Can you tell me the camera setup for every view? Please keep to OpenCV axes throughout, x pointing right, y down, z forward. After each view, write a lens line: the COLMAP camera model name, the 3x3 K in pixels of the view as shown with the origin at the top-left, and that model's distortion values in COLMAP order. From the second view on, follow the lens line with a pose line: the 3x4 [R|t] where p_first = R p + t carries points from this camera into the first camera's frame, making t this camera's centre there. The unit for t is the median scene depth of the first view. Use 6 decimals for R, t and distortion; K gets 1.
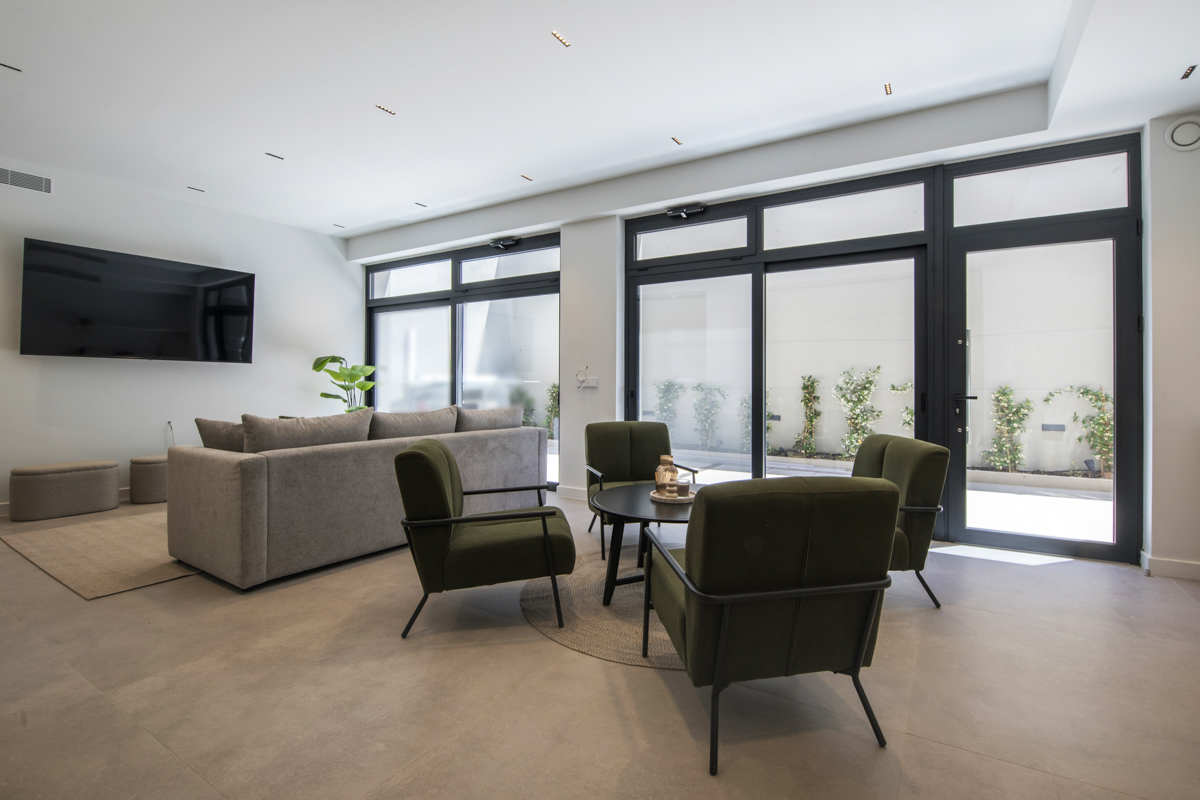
lens RADIAL K [[538.1, 0, 632.1], [0, 538.1, 383.4], [0, 0, 1]] dist [-0.015269, -0.001257]
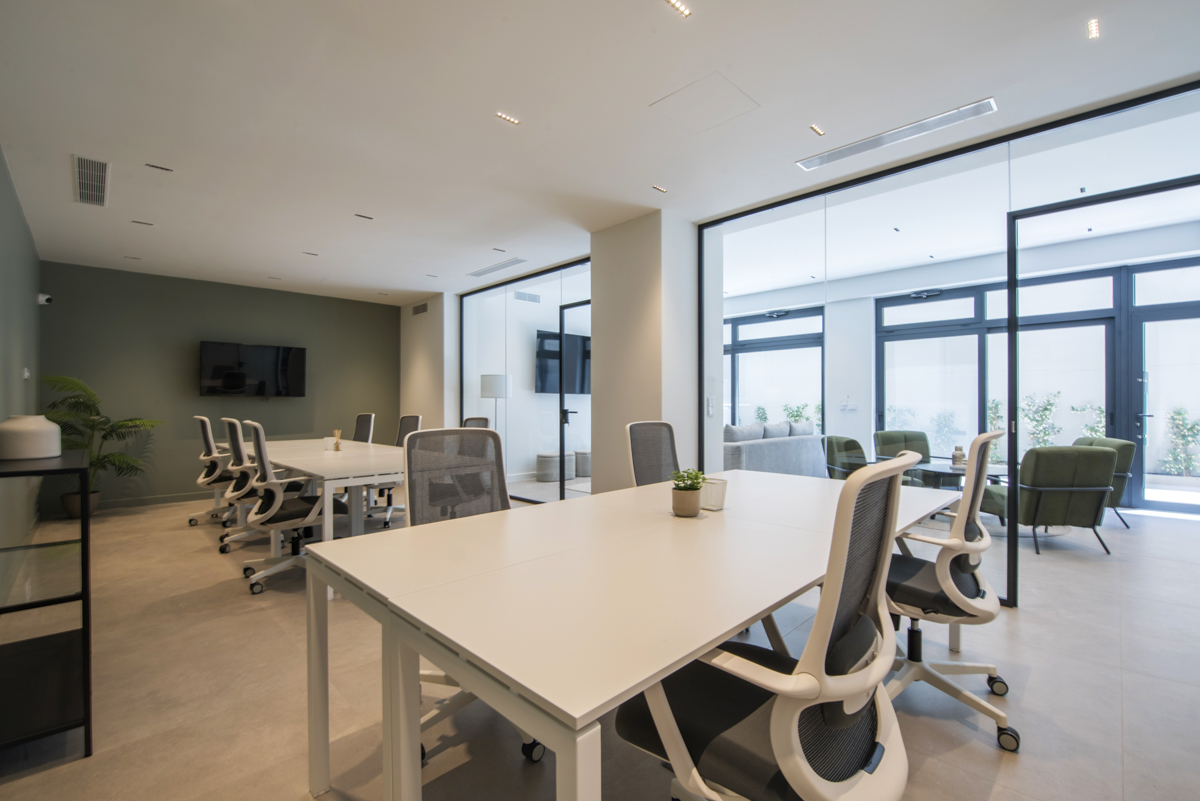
lens RADIAL K [[524.5, 0, 614.1], [0, 524.5, 405.5], [0, 0, 1]] dist [-0.018109, -0.000673]
pose [[0.972111, -0.004966, -0.234469, -0.388809], [0.005260, 0.999986, 0.000630, -0.008938], [0.234463, -0.001846, 0.972123, -0.603896]]
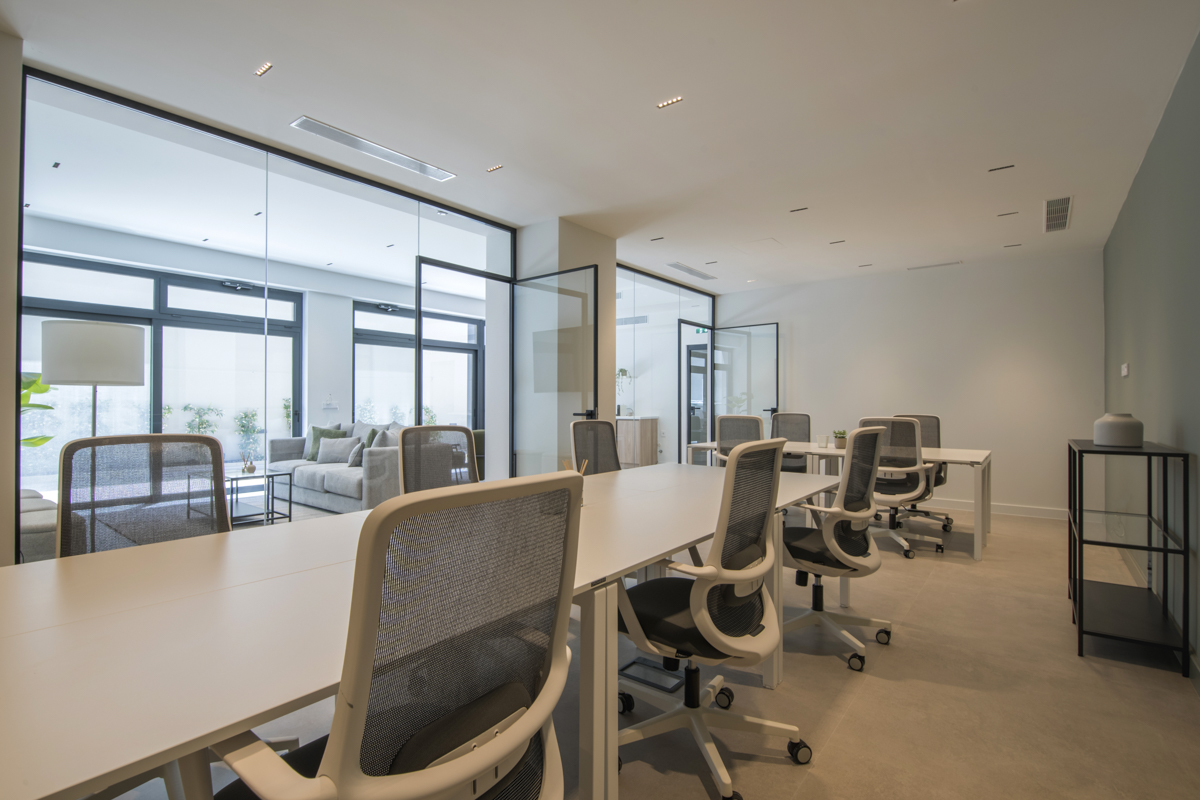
lens RADIAL K [[556.7, 0, 571.1], [0, 556.7, 398.8], [0, 0, 1]] dist [-0.002076, -0.000415]
pose [[0.157373, 0.003226, 0.987534, -1.498363], [-0.003459, 0.999990, -0.002716, -0.018000], [-0.987533, -0.002988, 0.157383, 0.115728]]
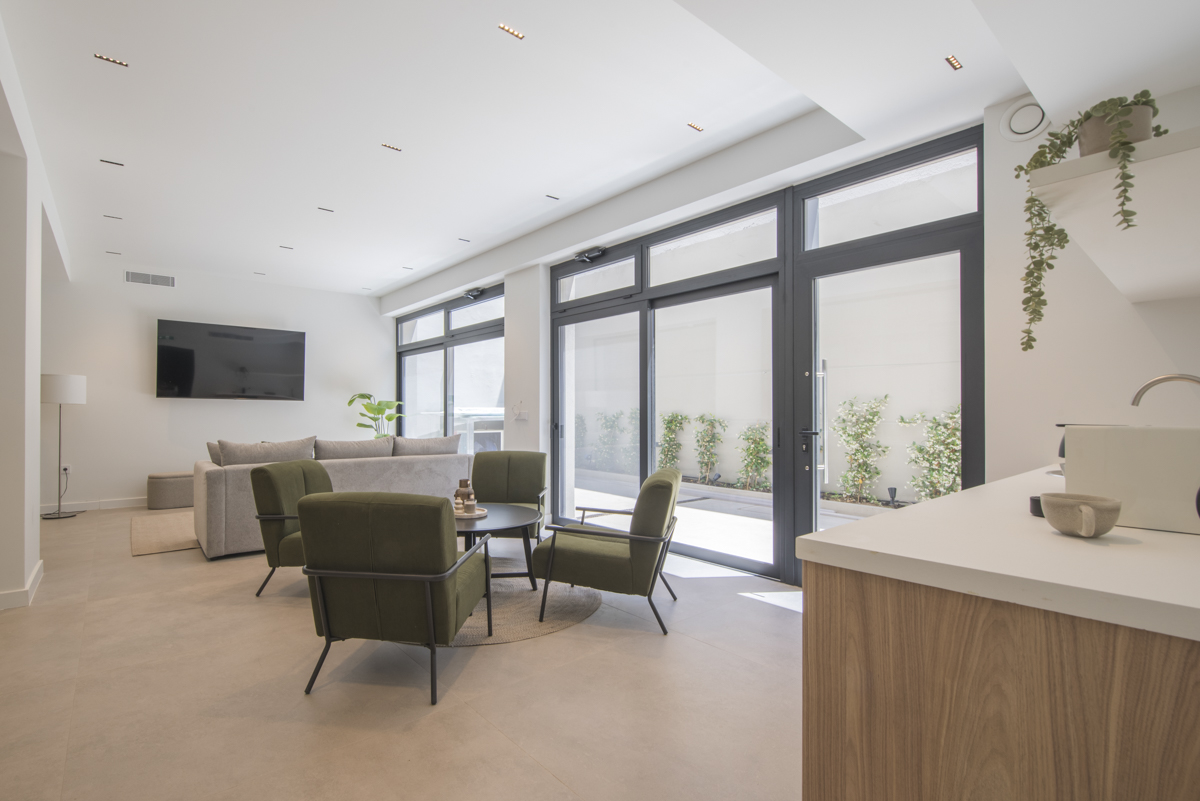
lens RADIAL K [[555.9, 0, 557.6], [0, 555.9, 410.6], [0, 0, 1]] dist [-0.000520, -0.000207]
pose [[0.931901, -0.003869, -0.362693, 0.413620], [0.003301, 0.999992, -0.002186, -0.009329], [0.362698, 0.000840, 0.931906, -0.049458]]
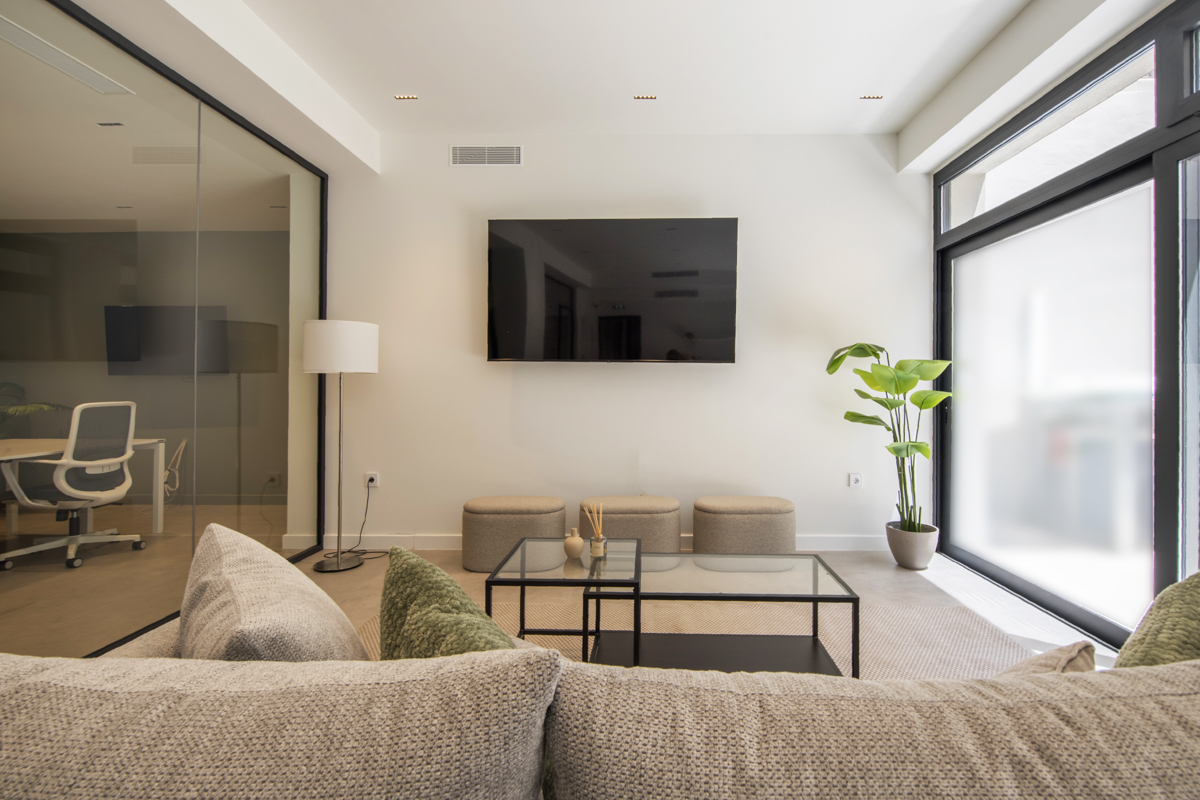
lens RADIAL K [[549.8, 0, 635.9], [0, 549.8, 384.8], [0, 0, 1]] dist [-0.000699, -0.000201]
pose [[0.508275, -0.006125, -0.861173, -0.252263], [0.002579, 0.999981, -0.005590, -0.010440], [0.861191, 0.000620, 0.508281, 0.660340]]
